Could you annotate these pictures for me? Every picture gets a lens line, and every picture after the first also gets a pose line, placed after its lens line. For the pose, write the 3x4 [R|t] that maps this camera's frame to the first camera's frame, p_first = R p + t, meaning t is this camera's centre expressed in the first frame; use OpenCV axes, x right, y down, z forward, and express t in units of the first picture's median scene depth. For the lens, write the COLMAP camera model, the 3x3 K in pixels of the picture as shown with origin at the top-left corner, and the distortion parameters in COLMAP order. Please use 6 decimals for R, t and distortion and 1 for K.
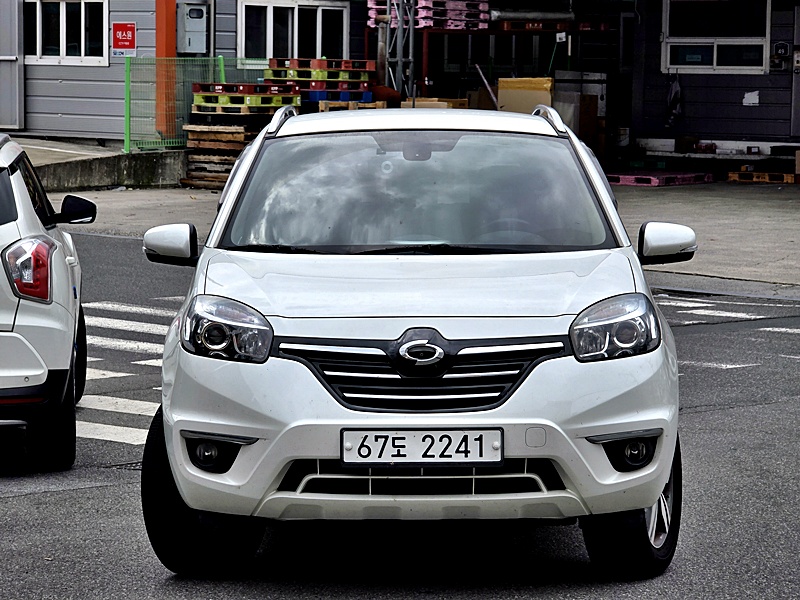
lens RADIAL K [[2739.6, 0, 425.7], [0, 2739.6, 299.7], [0, 0, 1]] dist [0.361708, -1.479508]
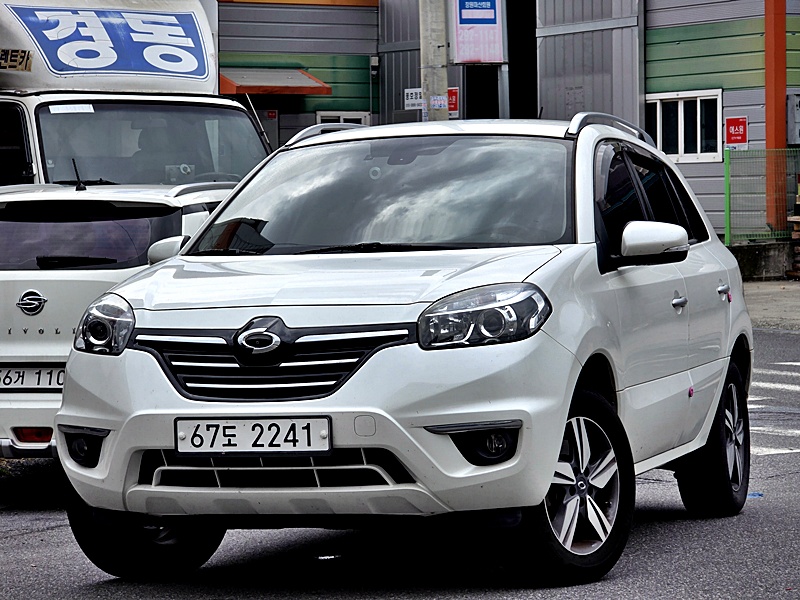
lens RADIAL K [[2739.6, 0, 425.7], [0, 2739.6, 299.7], [0, 0, 1]] dist [0.361708, -1.479508]
pose [[0.946397, -0.020277, -0.322369, 0.370066], [0.004178, 0.998713, -0.050552, 0.054285], [0.322979, 0.046495, 0.945263, 0.090699]]
